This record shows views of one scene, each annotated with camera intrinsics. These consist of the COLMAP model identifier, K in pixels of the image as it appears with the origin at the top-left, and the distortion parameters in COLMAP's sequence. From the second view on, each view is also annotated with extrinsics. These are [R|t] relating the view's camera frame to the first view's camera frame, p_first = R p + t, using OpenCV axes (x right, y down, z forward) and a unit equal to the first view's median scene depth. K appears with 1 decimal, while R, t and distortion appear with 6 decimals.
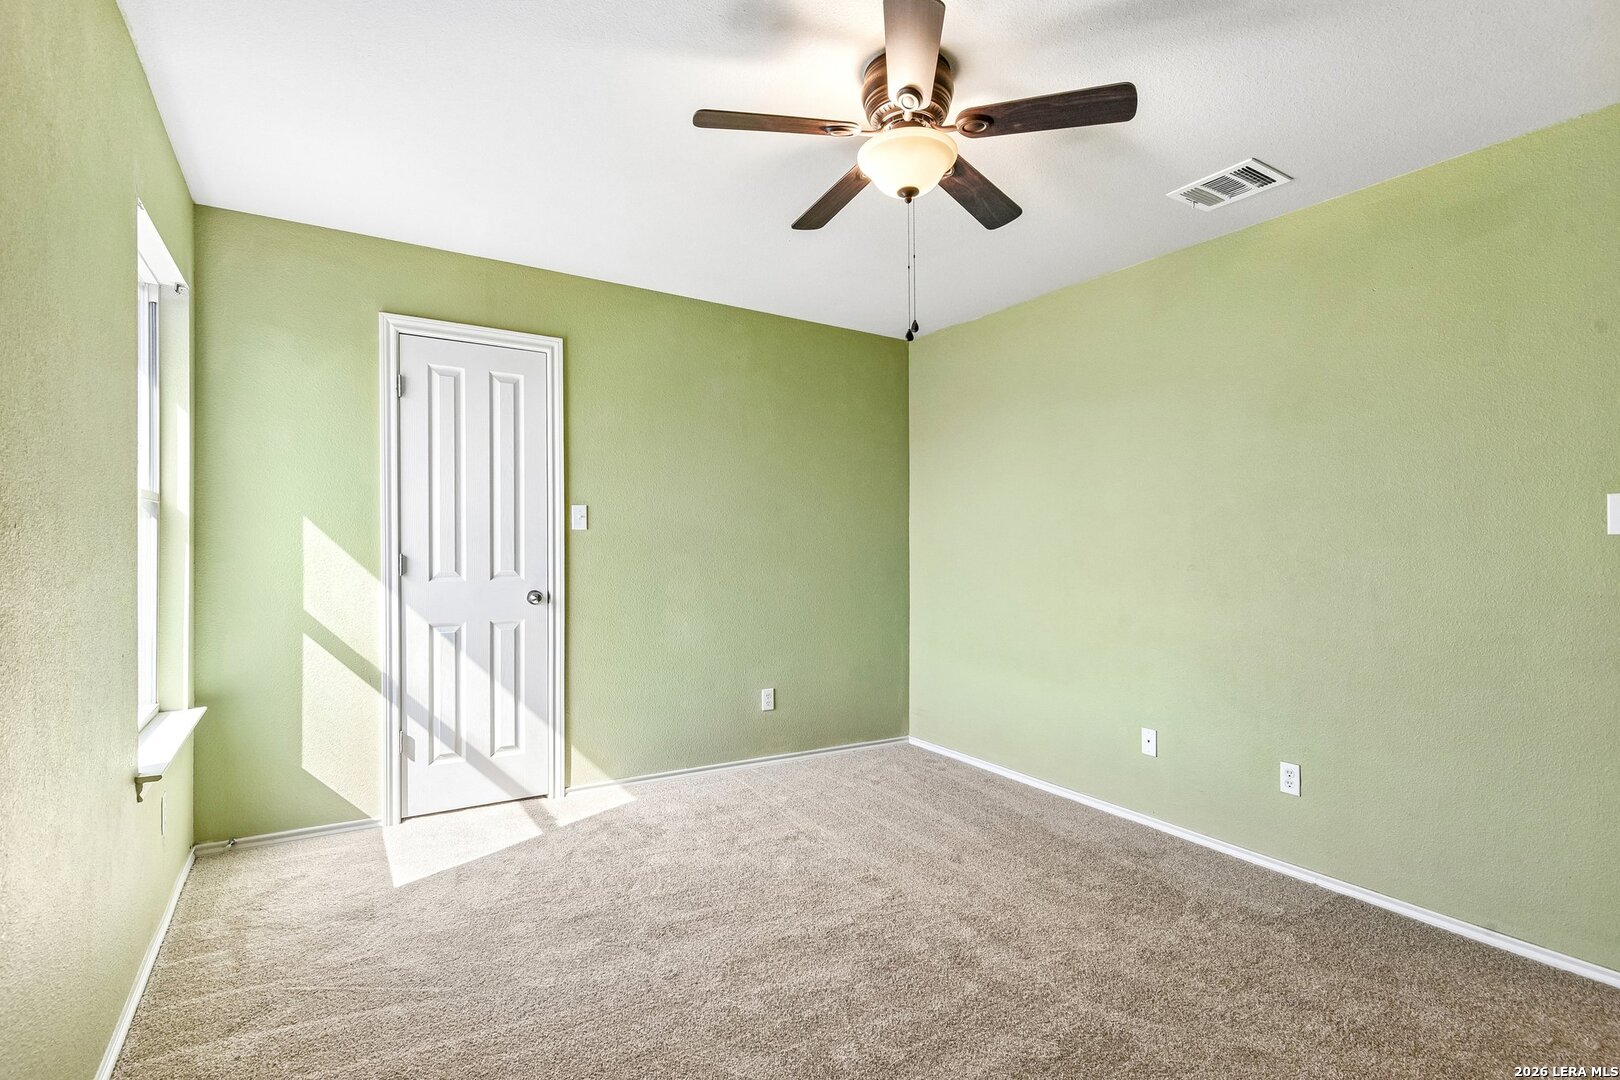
lens RADIAL K [[770.2, 0, 797.3], [0, 770.2, 545.2], [0, 0, 1]] dist [-0.007335, -0.003836]
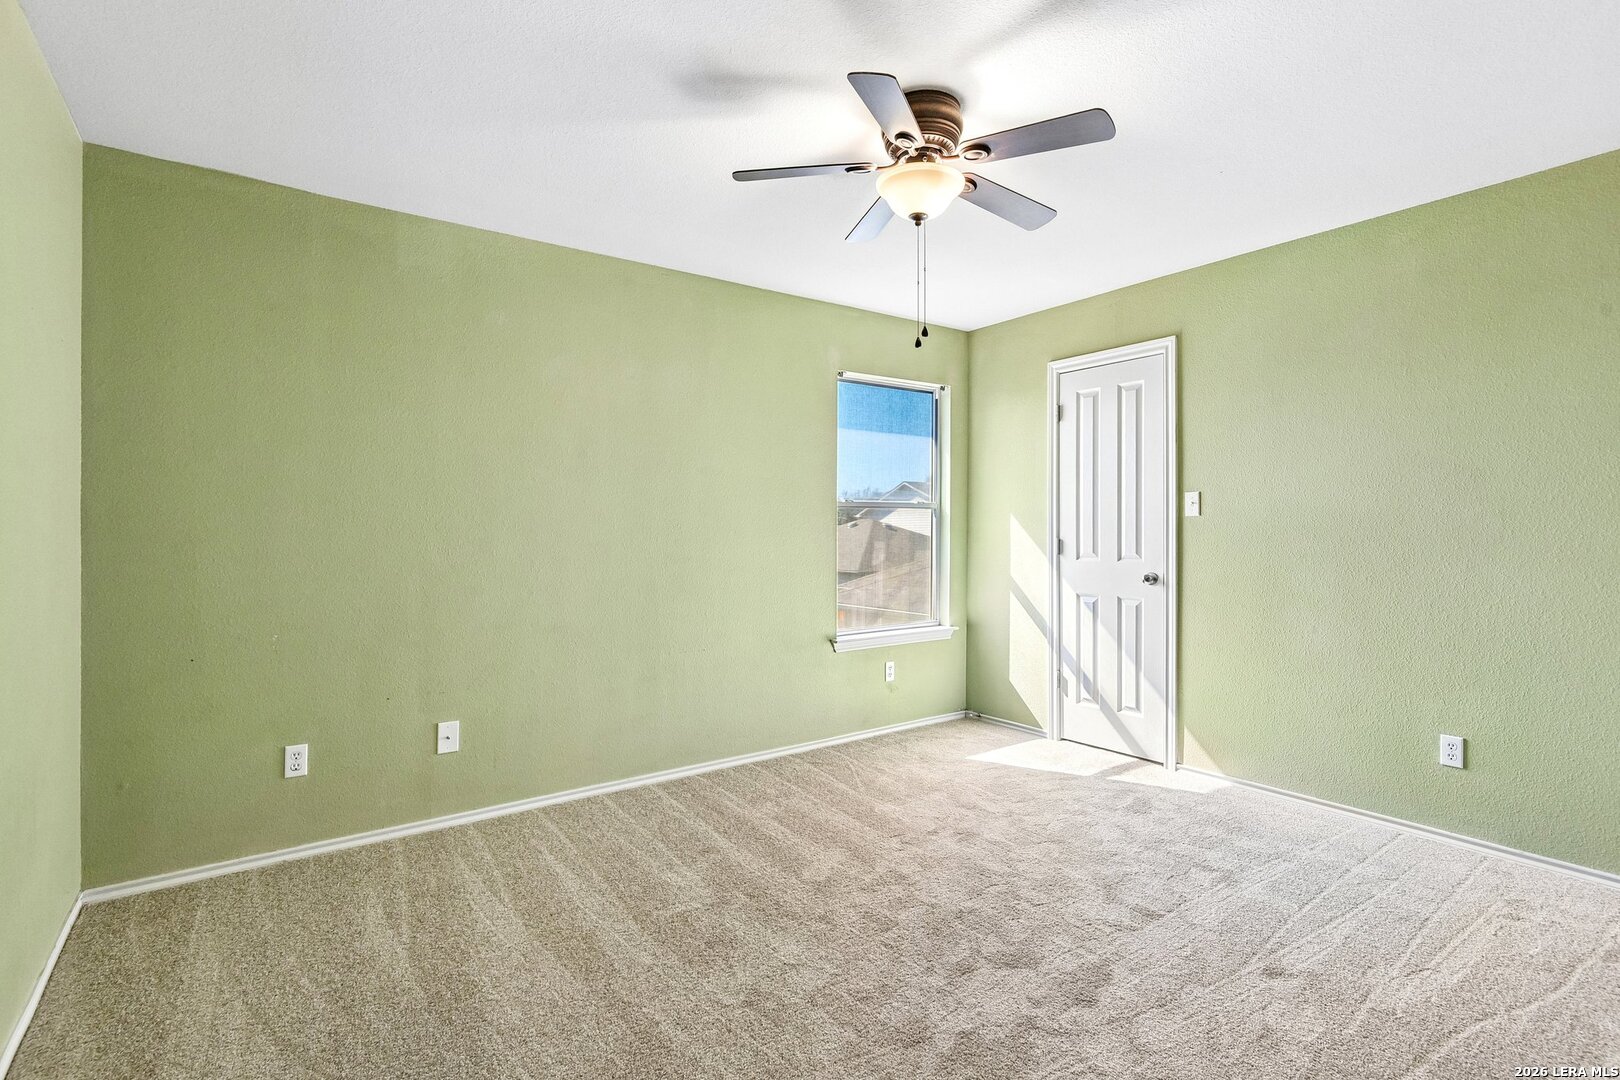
lens RADIAL K [[770.2, 0, 802.9], [0, 770.2, 542.4], [0, 0, 1]] dist [-0.007335, -0.003836]
pose [[0.066599, 0.007206, -0.997754, 0.753444], [0.000001, 0.999974, 0.007222, 0.007369], [0.997780, -0.000482, 0.066597, 0.448744]]
